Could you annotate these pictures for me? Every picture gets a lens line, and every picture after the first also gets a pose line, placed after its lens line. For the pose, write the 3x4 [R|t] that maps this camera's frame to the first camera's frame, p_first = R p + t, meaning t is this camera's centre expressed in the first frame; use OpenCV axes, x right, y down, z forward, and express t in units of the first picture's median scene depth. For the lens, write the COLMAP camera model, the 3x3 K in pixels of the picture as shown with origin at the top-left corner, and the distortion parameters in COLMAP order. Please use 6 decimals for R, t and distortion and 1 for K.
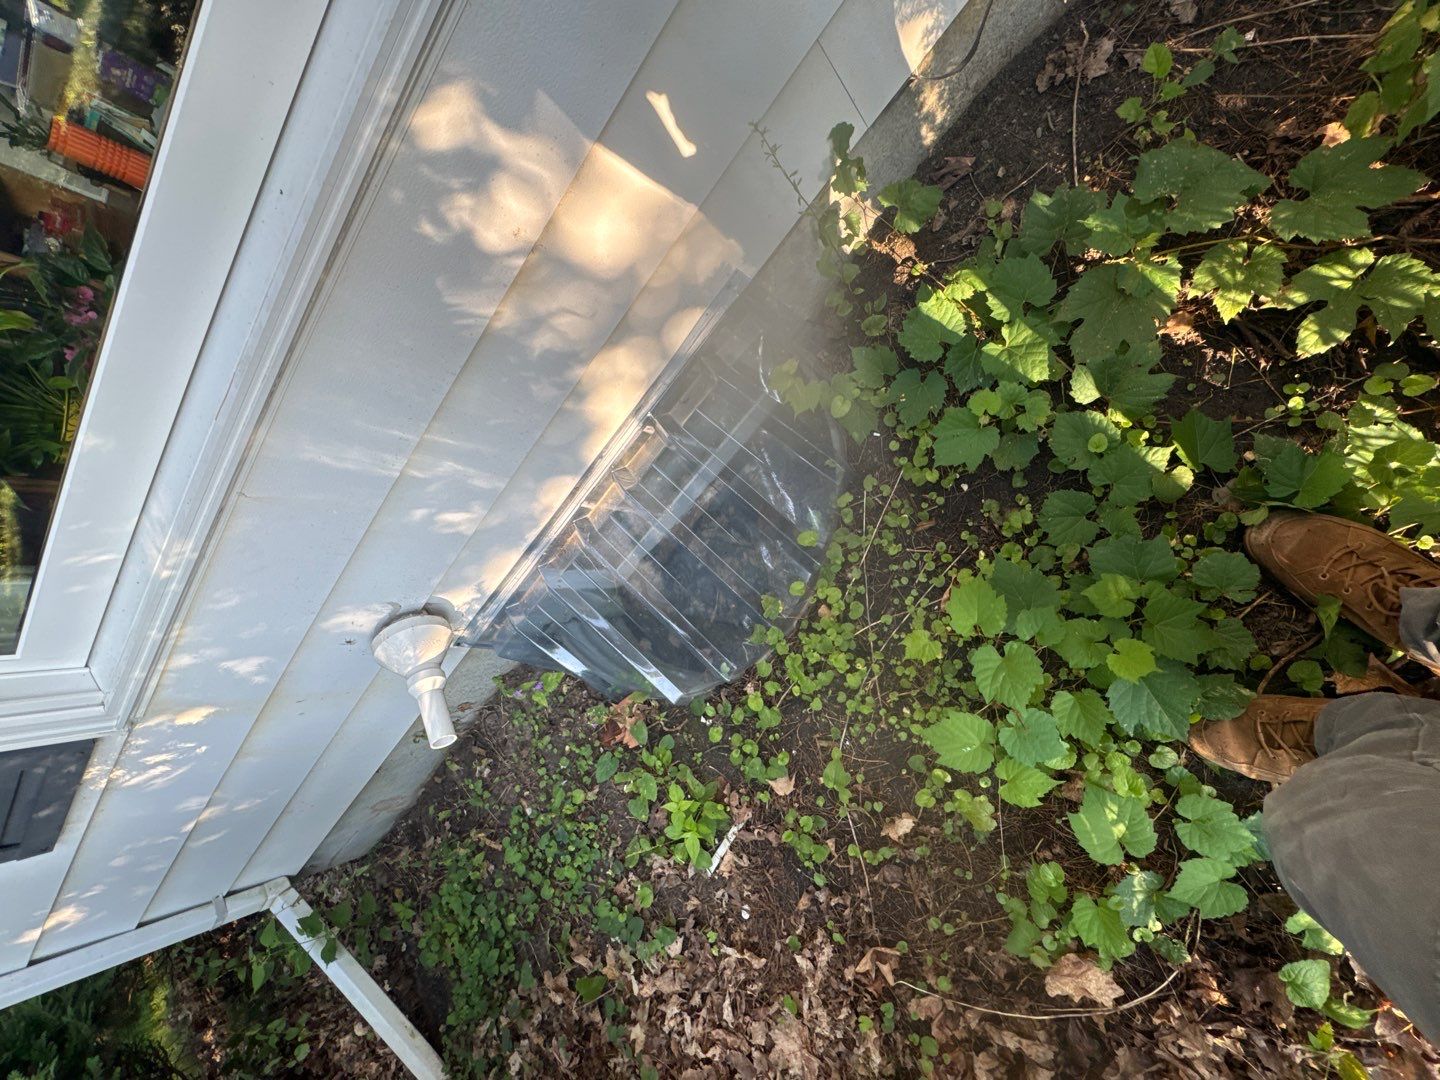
lens RADIAL K [[616.6, 0, 720.0], [0, 616.6, 540.0], [0, 0, 1]] dist [-0.017310, 0.015092]
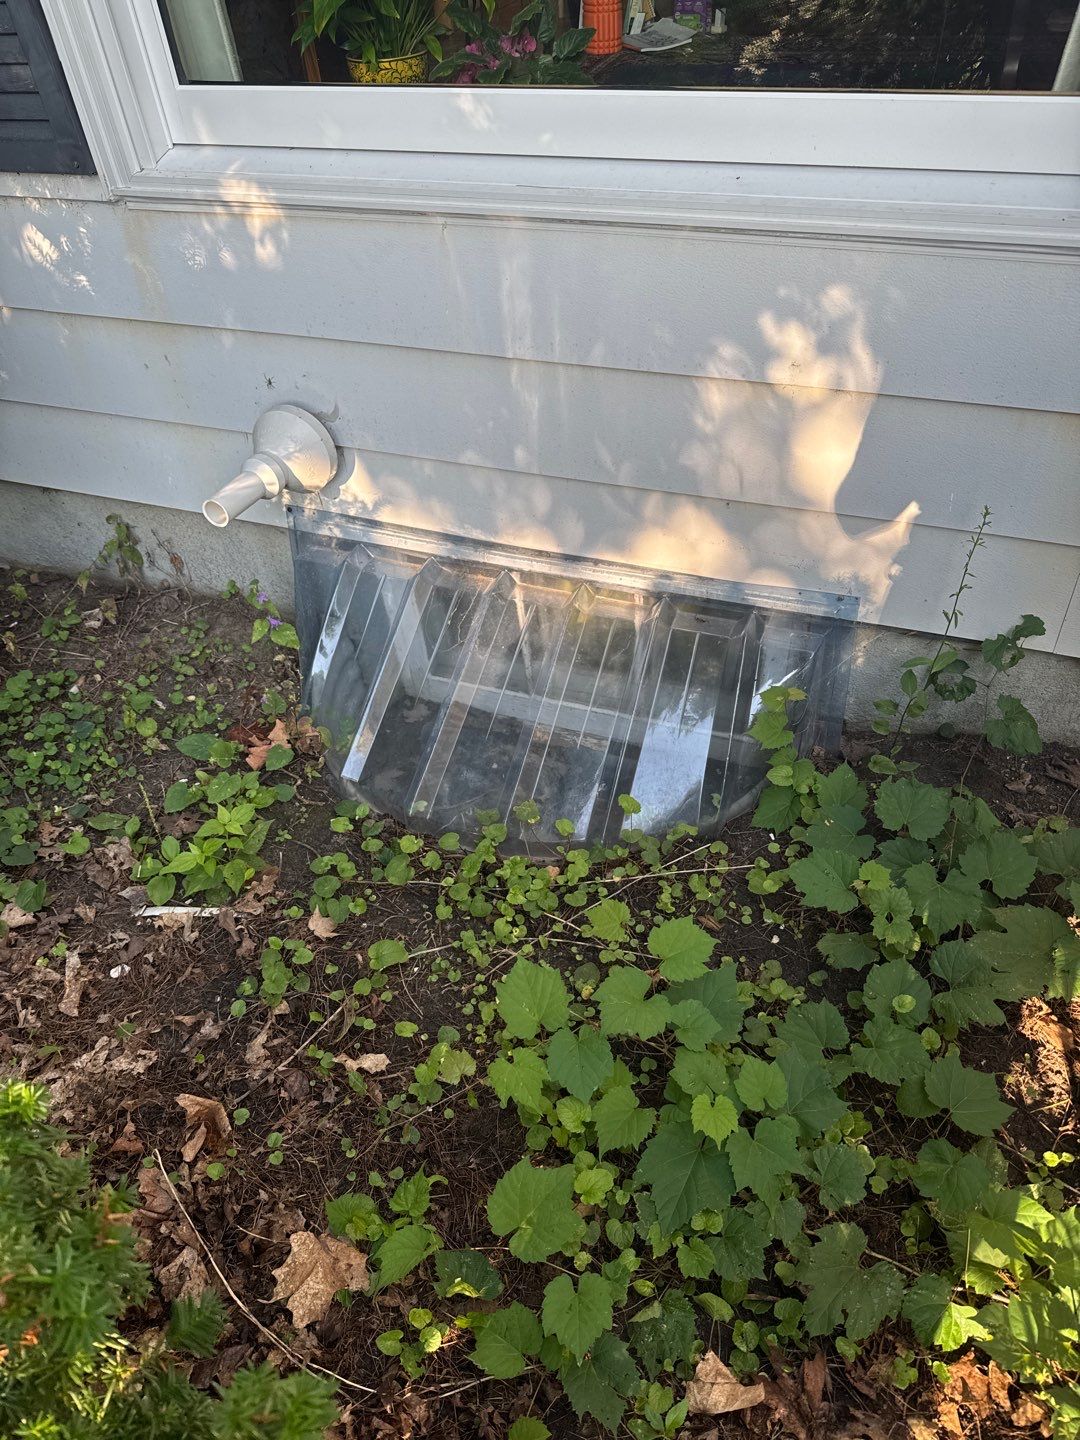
lens RADIAL K [[1205.1, 0, 518.2], [0, 1205.1, 738.6], [0, 0, 1]] dist [0.071499, -0.110563]
pose [[0.432125, 0.884623, -0.175241, 0.250894], [-0.889969, 0.386929, -0.241333, 0.431663], [-0.145683, 0.260244, 0.954489, -0.482683]]
